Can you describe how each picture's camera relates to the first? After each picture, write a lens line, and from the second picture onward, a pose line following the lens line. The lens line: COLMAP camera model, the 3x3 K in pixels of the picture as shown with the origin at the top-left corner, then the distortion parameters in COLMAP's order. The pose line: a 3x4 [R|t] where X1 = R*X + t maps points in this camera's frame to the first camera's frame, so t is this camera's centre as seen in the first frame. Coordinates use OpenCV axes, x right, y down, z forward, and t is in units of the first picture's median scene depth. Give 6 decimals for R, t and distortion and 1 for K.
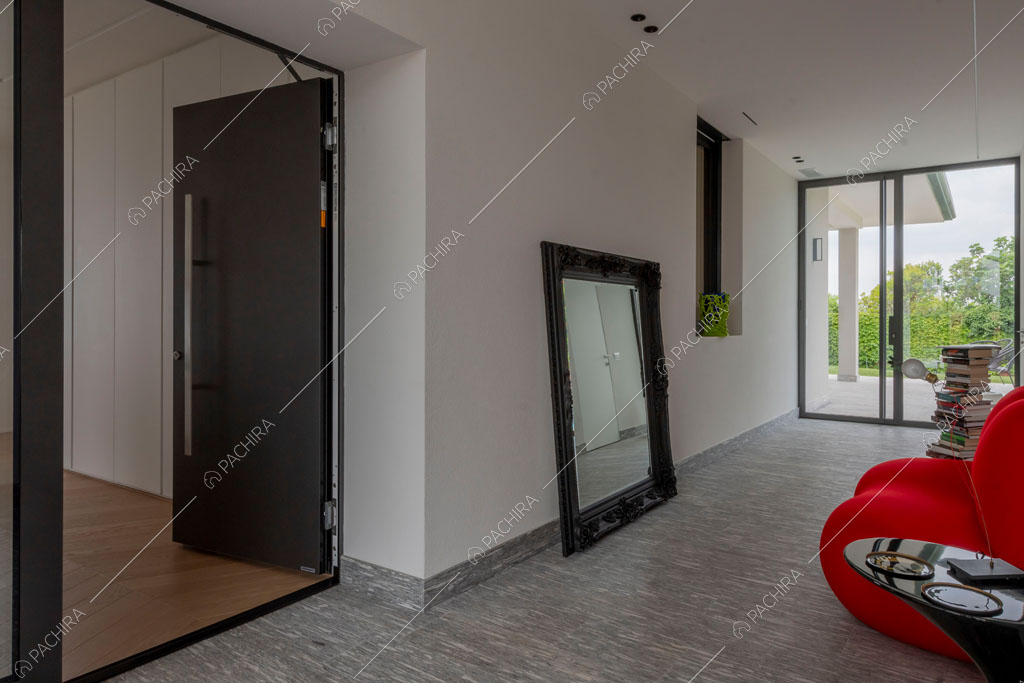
lens RADIAL K [[646.1, 0, 556.8], [0, 646.1, 321.9], [0, 0, 1]] dist [0.007525, 0.003231]
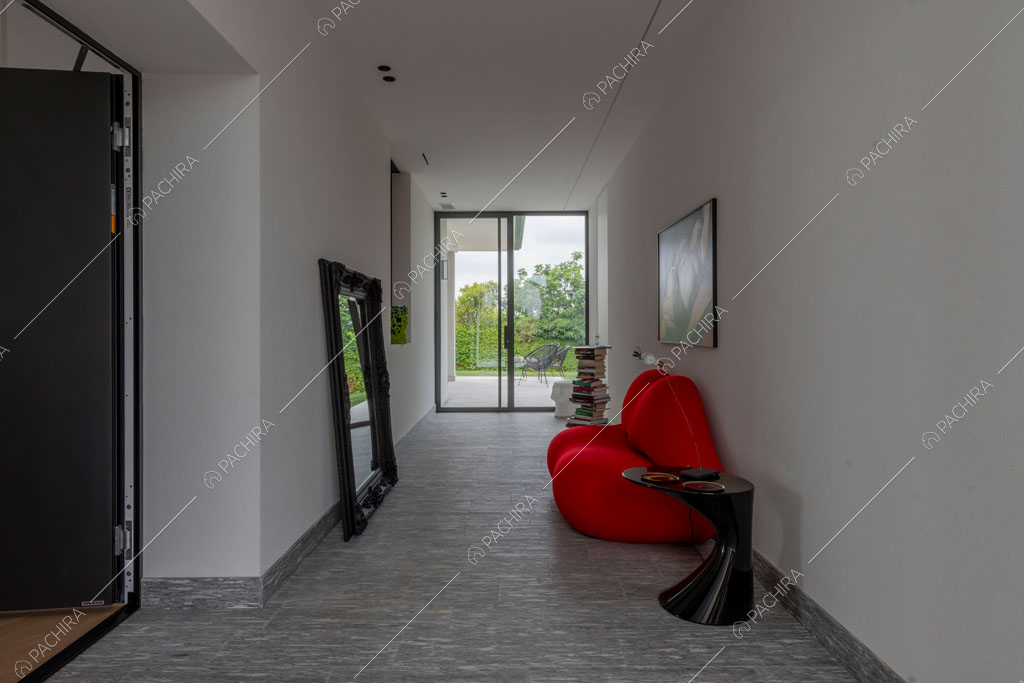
lens RADIAL K [[615.1, 0, 511.9], [0, 615.1, 333.1], [0, 0, 1]] dist [0.004631, -0.000800]
pose [[0.843396, -0.010448, 0.537190, -0.316821], [0.009604, 0.999944, 0.004371, -0.000132], [-0.537206, 0.001473, 0.843450, -0.054927]]
